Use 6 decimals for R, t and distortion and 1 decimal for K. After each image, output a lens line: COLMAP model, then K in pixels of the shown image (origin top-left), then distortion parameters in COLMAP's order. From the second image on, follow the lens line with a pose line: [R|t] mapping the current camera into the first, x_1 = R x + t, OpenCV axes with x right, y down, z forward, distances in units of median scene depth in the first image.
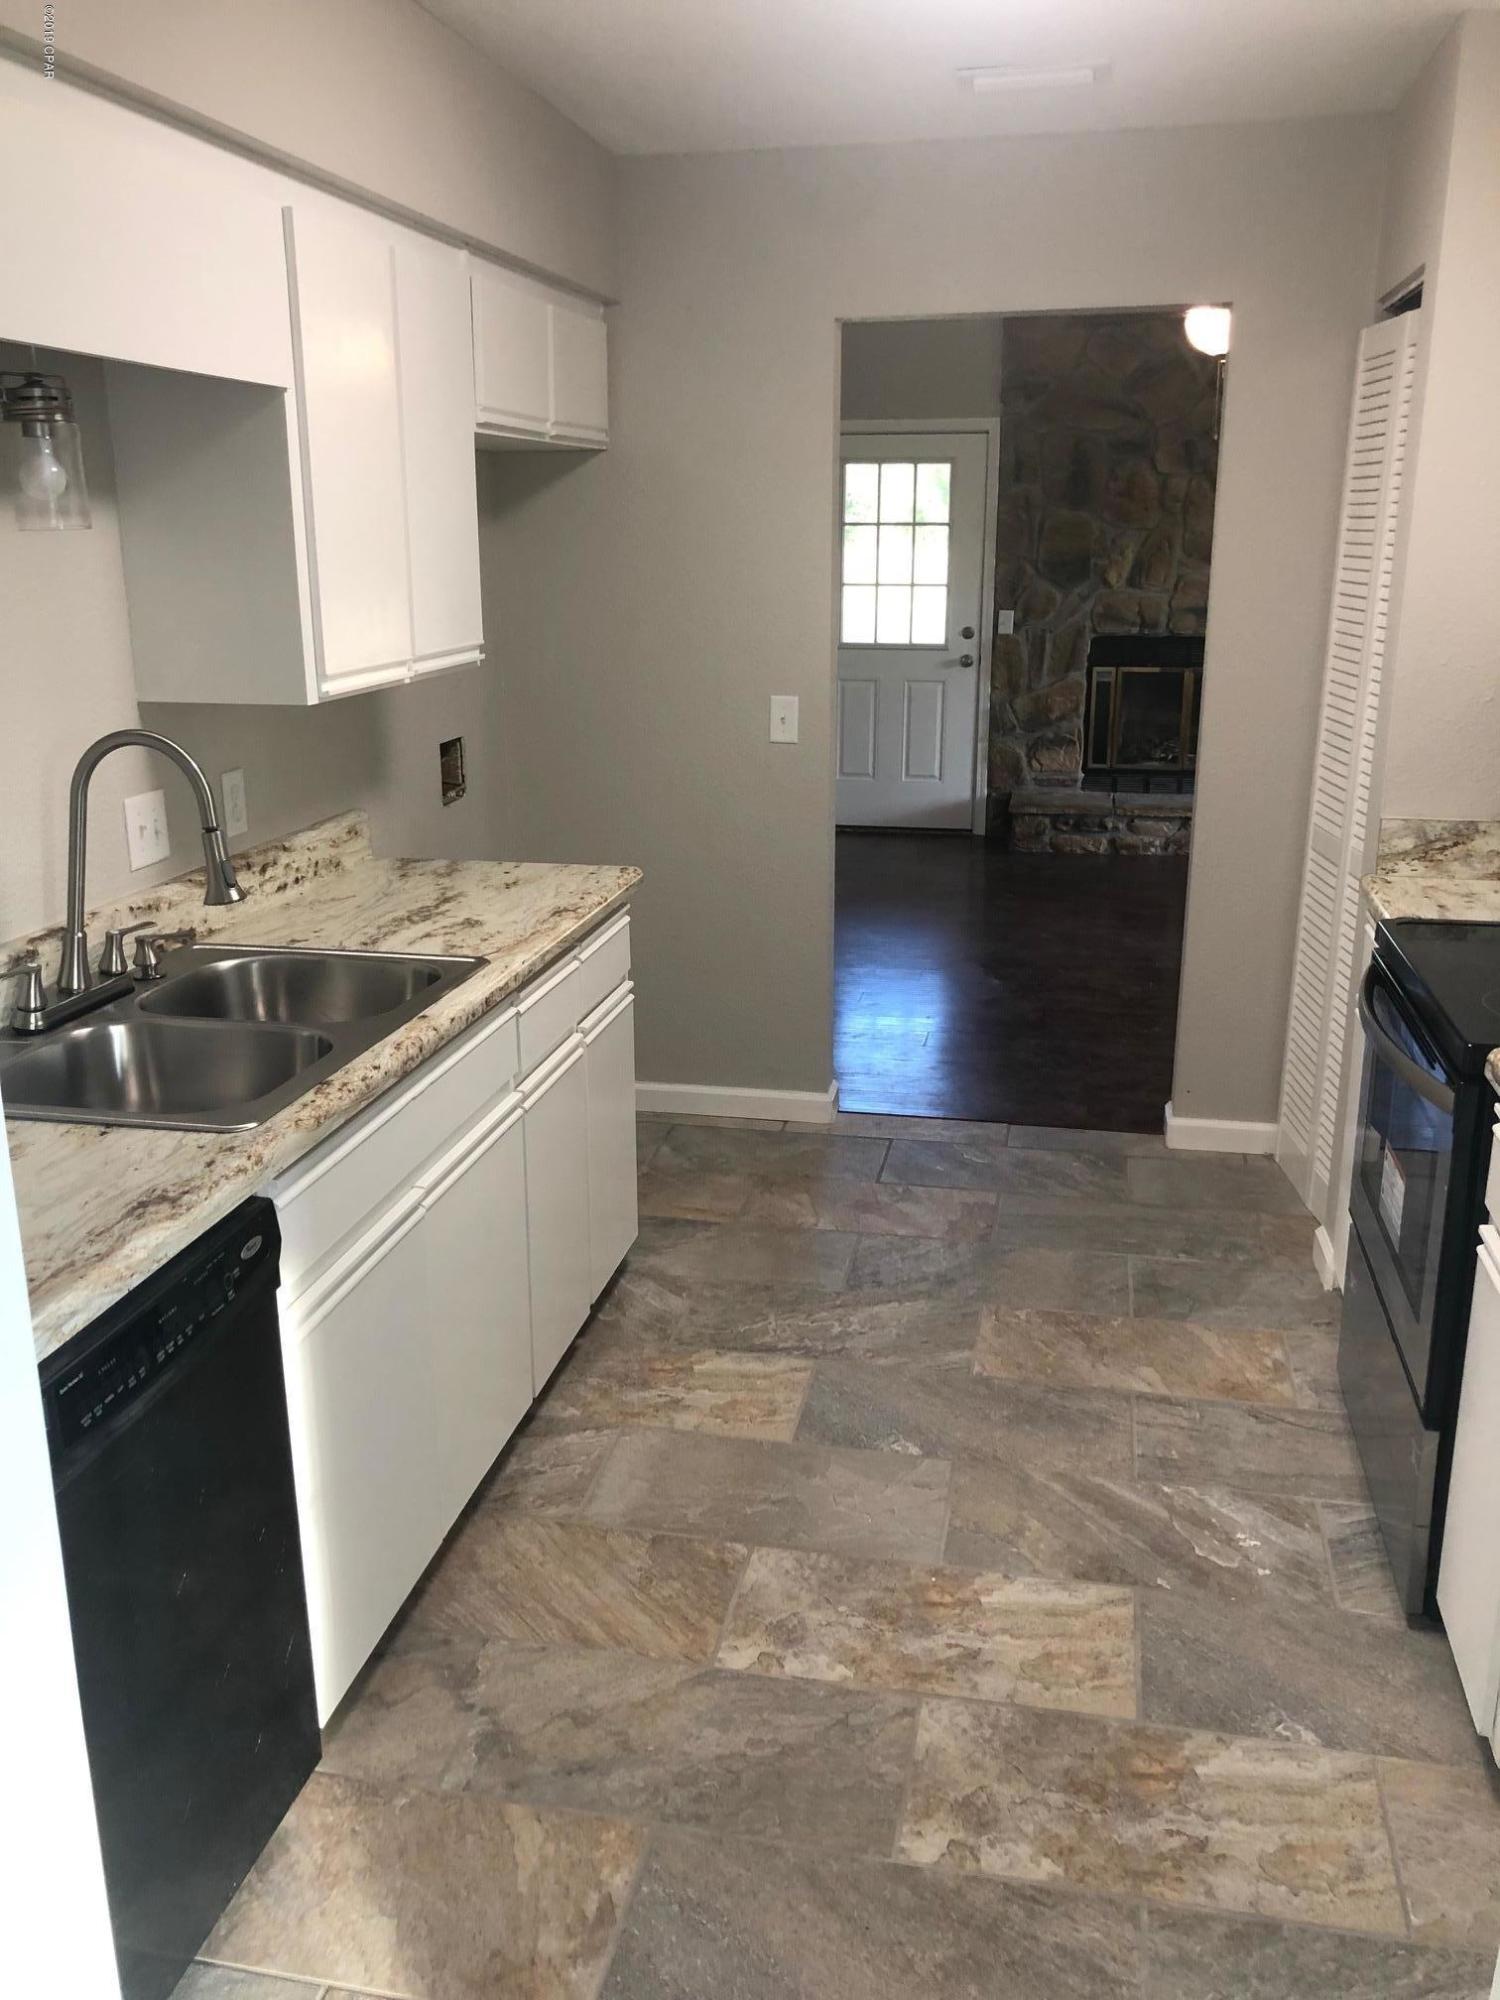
lens RADIAL K [[1661.5, 0, 750.0], [0, 1661.5, 1000.0], [0, 0, 1]] dist [0.004377, 0.003699]
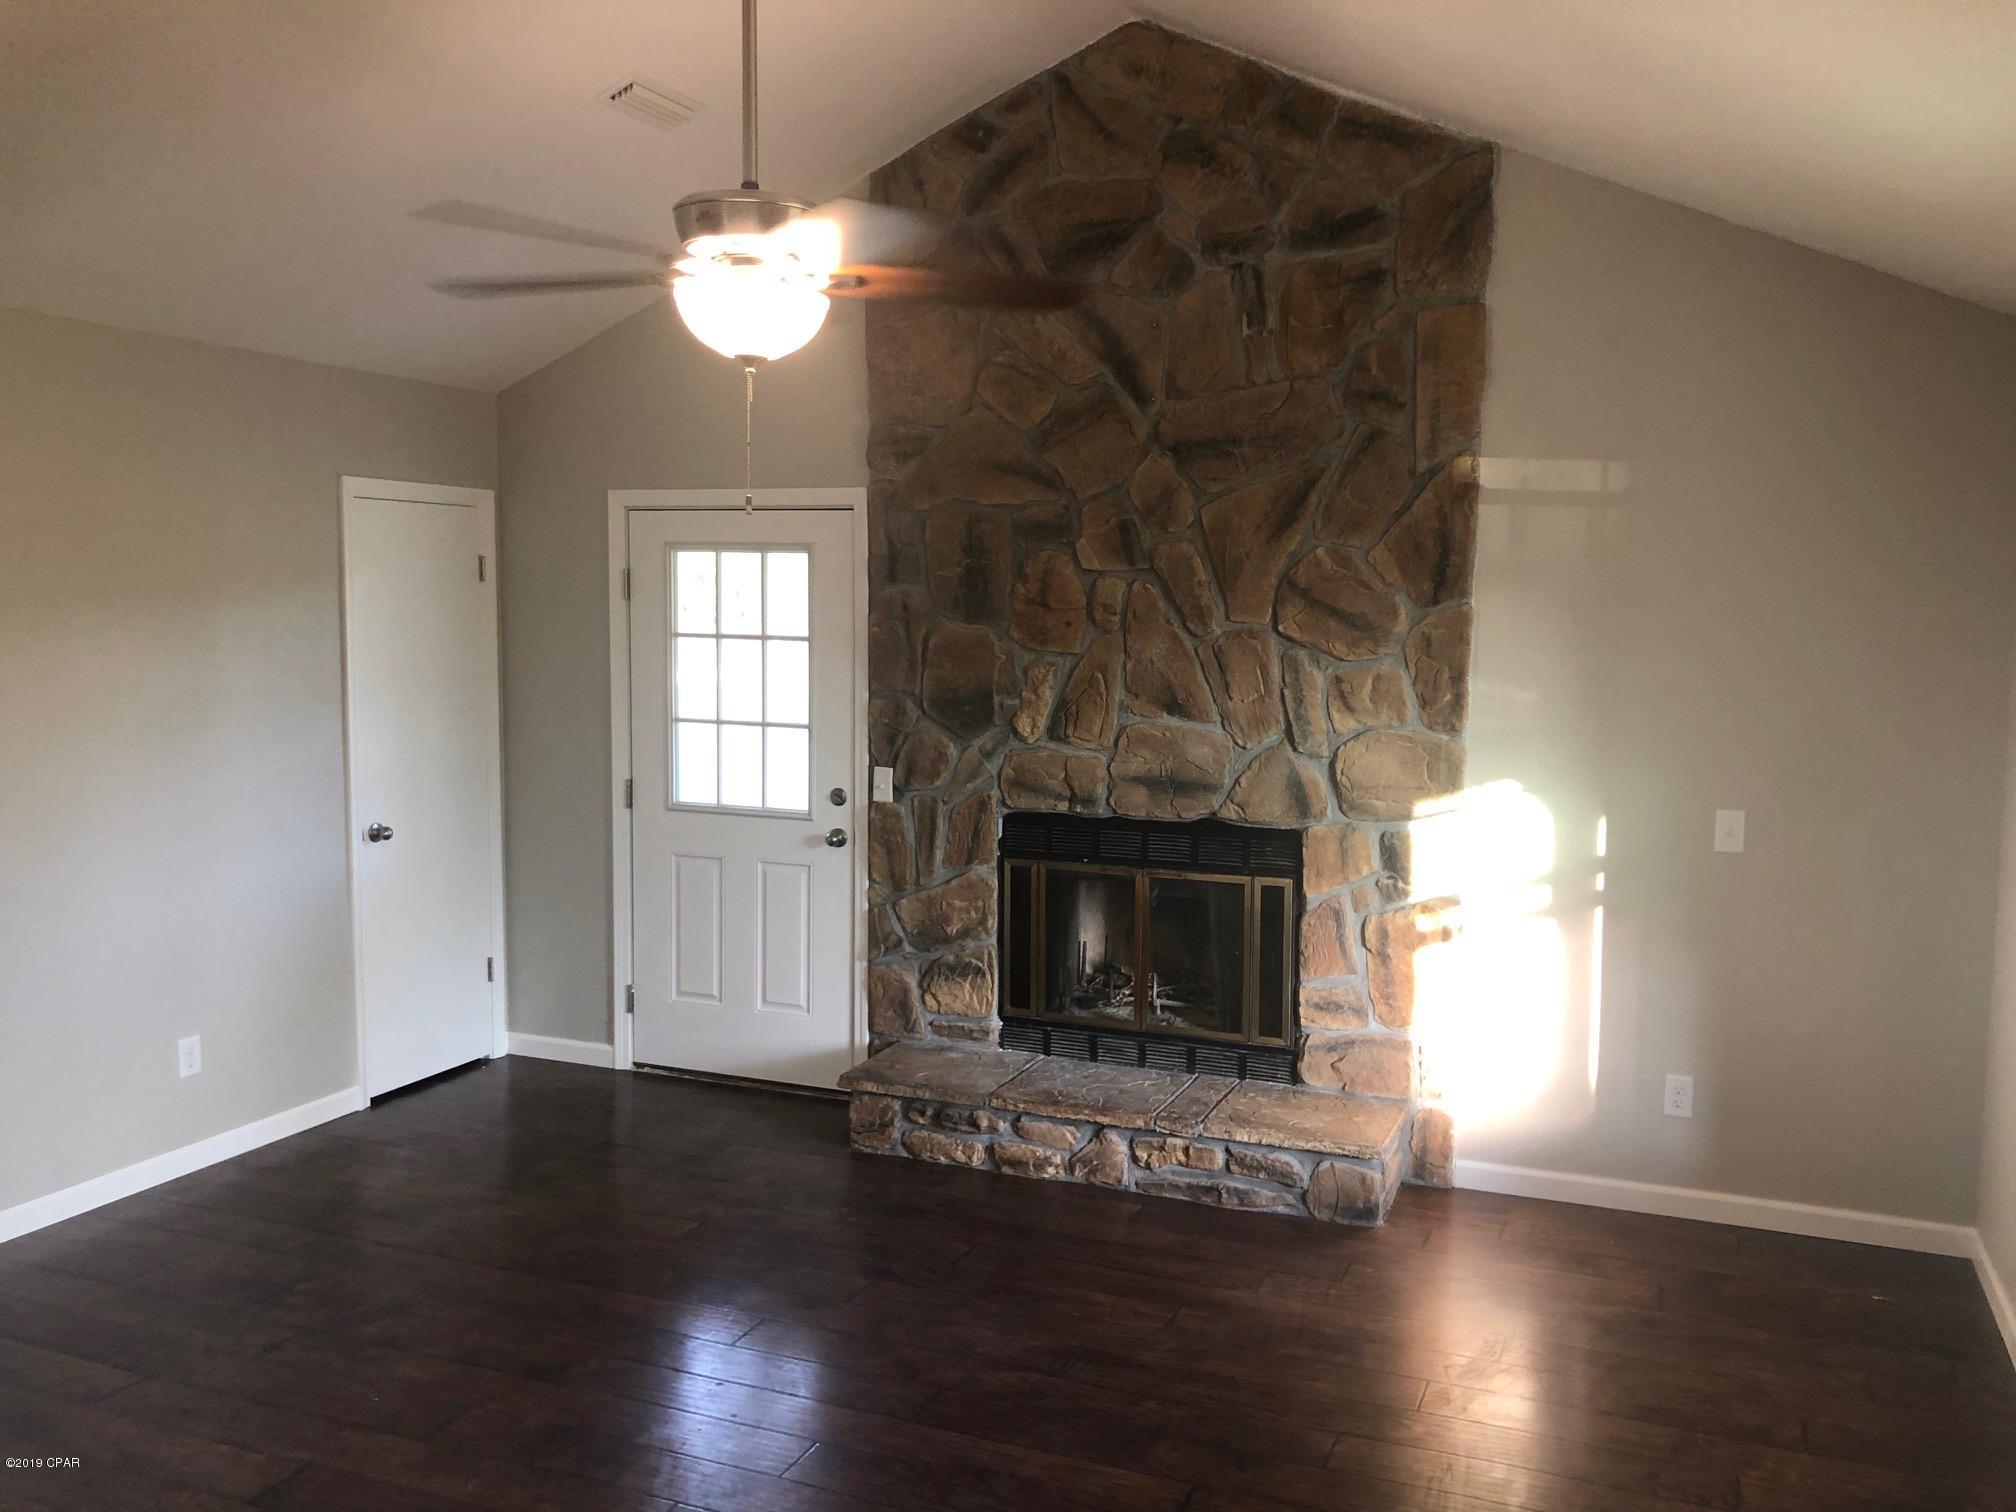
lens RADIAL K [[1666.6, 0, 999.3], [0, 1666.6, 750.7], [0, 0, 1]] dist [0.158736, -0.585403]
pose [[0.980607, 0.031909, -0.193371, 0.329318], [-0.066609, 0.982186, -0.175708, -0.128663], [0.184320, 0.185181, 0.965264, 0.371452]]
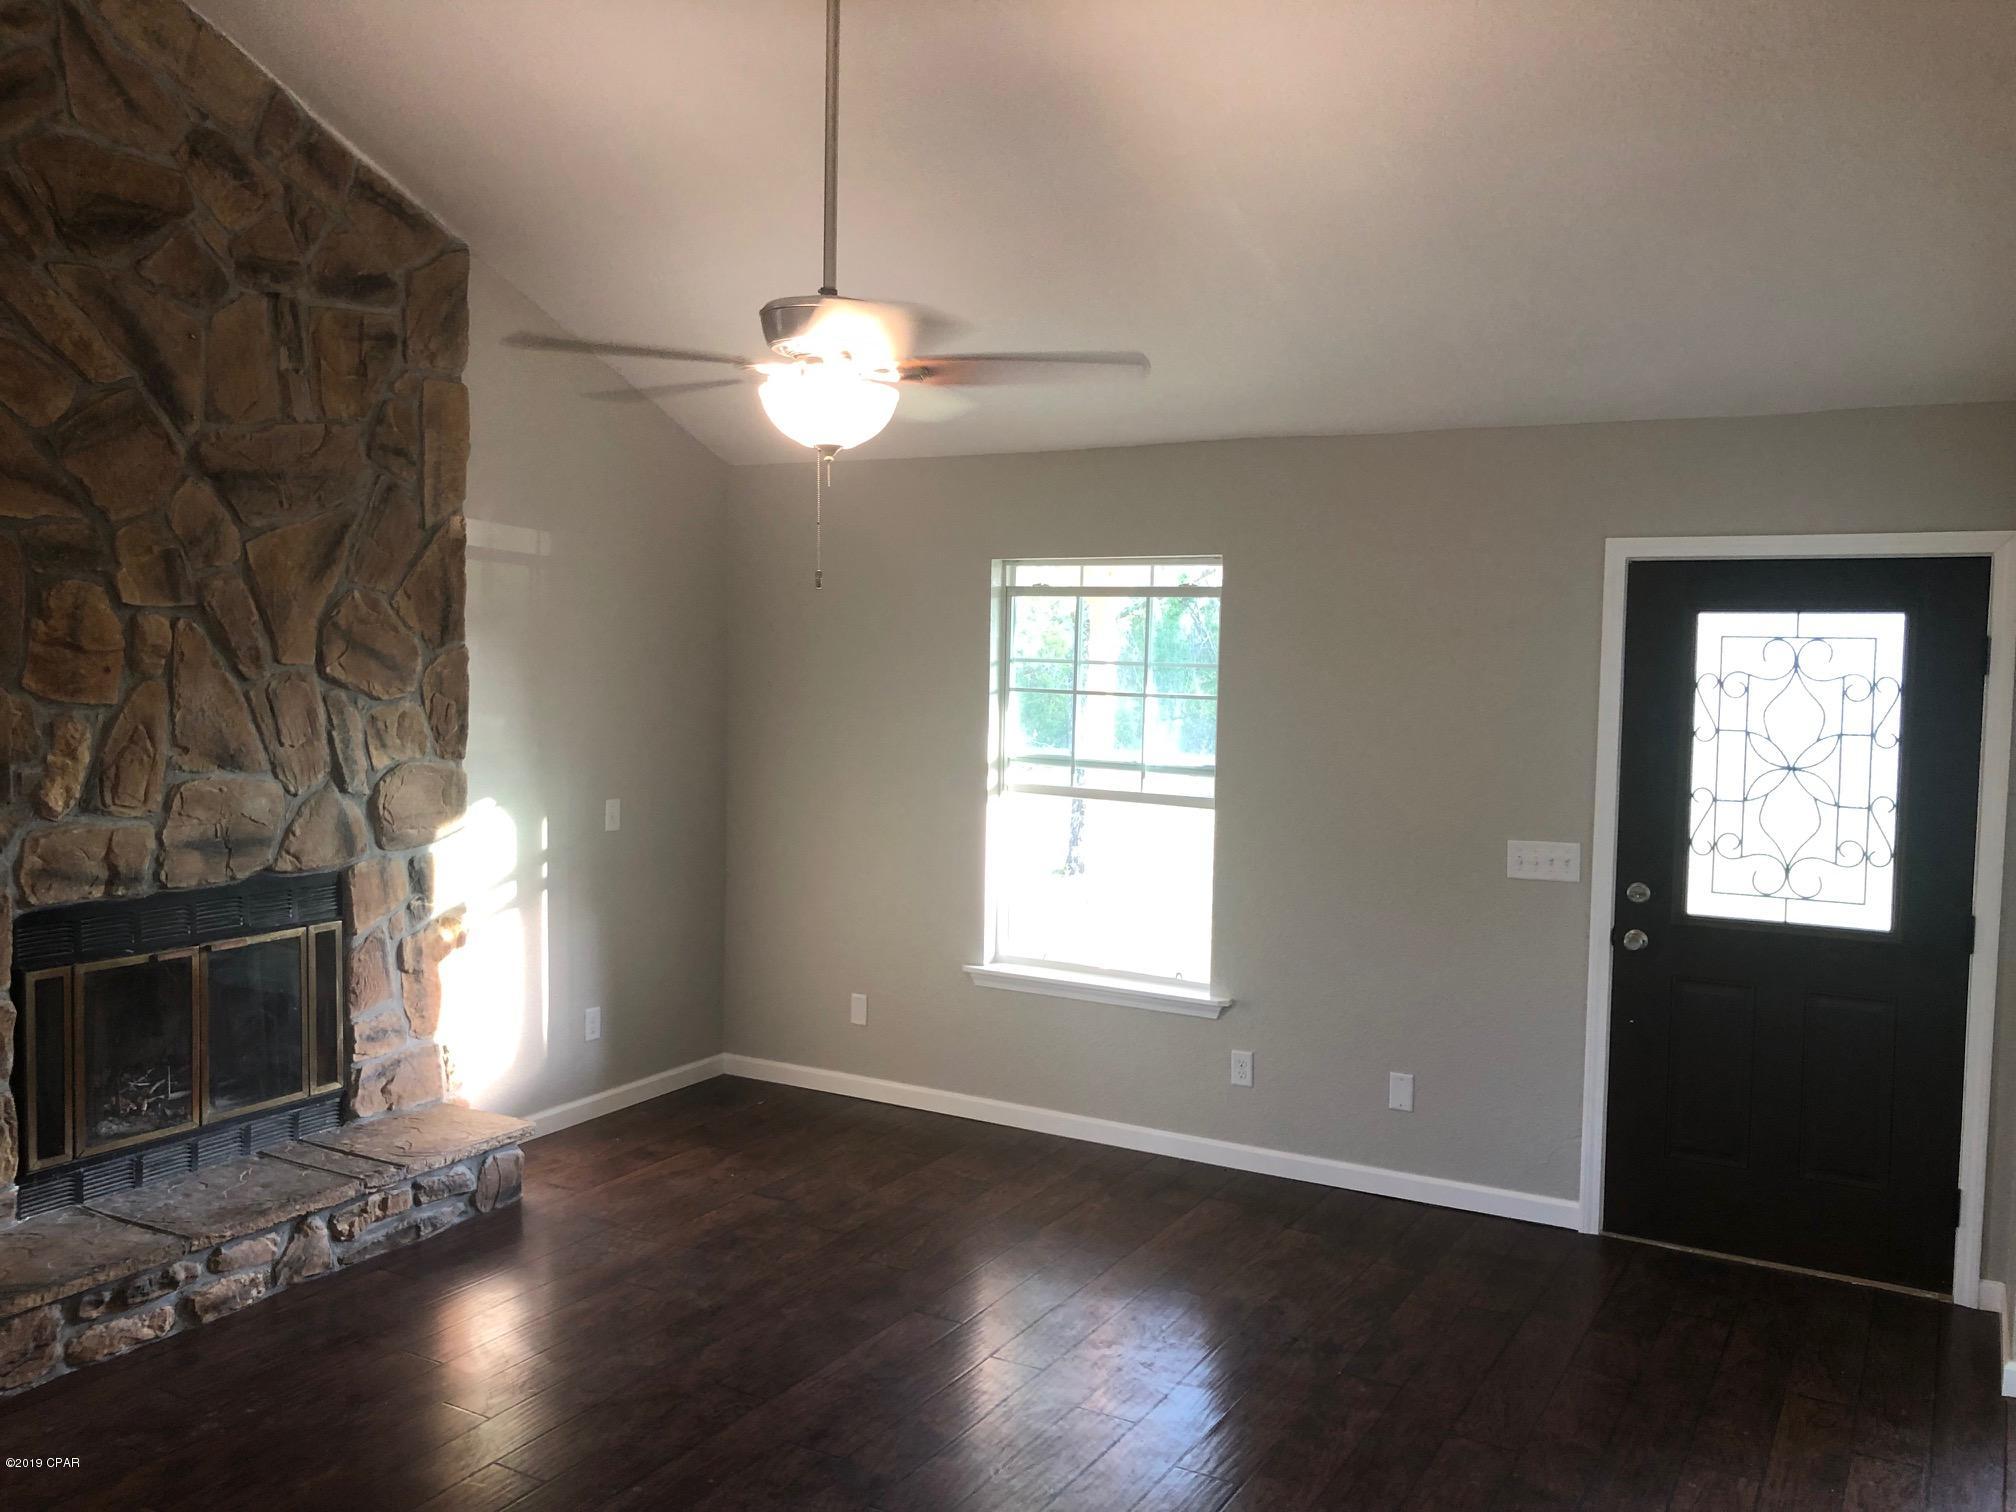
lens RADIAL K [[1674.8, 0, 1008.0], [0, 1674.8, 756.0], [0, 0, 1]] dist [0.004377, 0.003699]
pose [[0.300559, -0.053166, 0.952280, -0.181552], [0.239583, 0.970639, -0.021427, -0.183186], [-0.923181, 0.234591, 0.304472, 0.562382]]
